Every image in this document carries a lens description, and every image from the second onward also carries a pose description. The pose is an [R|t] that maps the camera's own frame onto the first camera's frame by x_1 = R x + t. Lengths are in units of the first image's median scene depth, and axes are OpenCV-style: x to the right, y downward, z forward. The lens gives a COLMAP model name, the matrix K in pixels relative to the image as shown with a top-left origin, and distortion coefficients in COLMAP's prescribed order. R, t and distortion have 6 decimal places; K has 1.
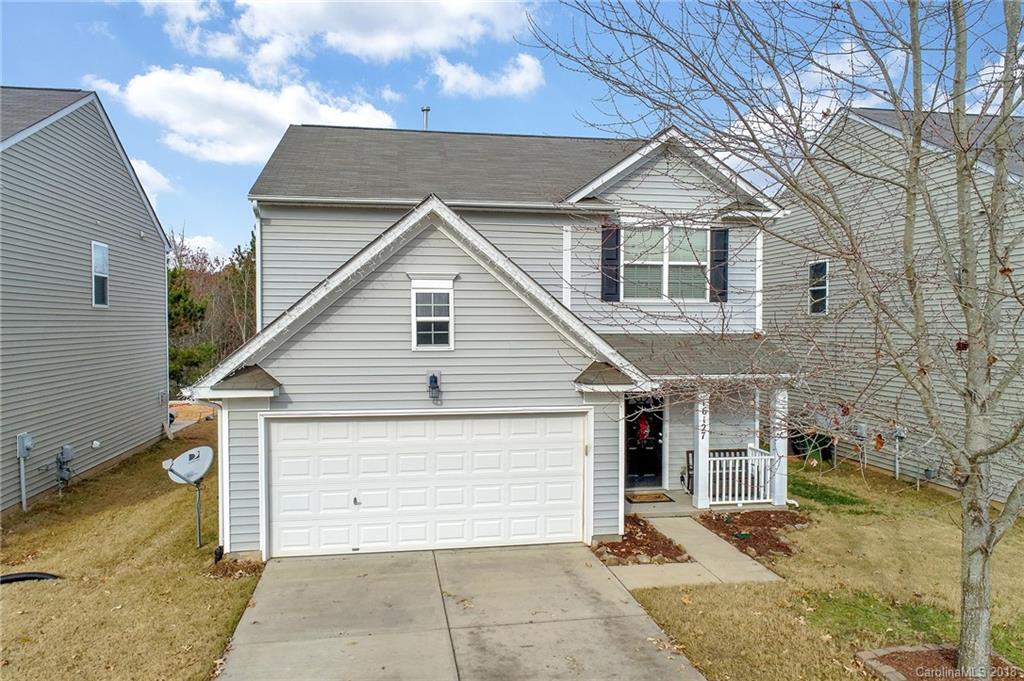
lens RADIAL K [[706.5, 0, 512.0], [0, 706.5, 340.5], [0, 0, 1]] dist [-0.001012, -0.000424]
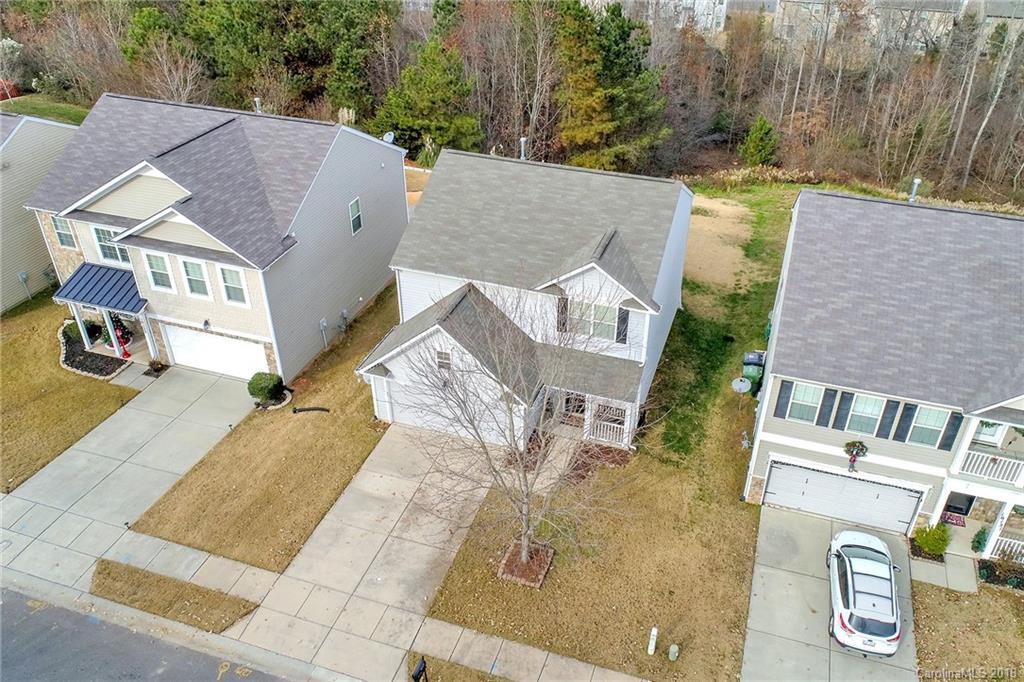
lens RADIAL K [[794.9, 0, 512.0], [0, 794.9, 341.0], [0, 0, 1]] dist [-0.002599, -0.001529]
pose [[0.879470, 0.263917, -0.396082, 0.958494], [-0.009221, 0.841475, 0.540217, -1.298792], [0.475866, -0.471453, 0.742485, -0.717680]]
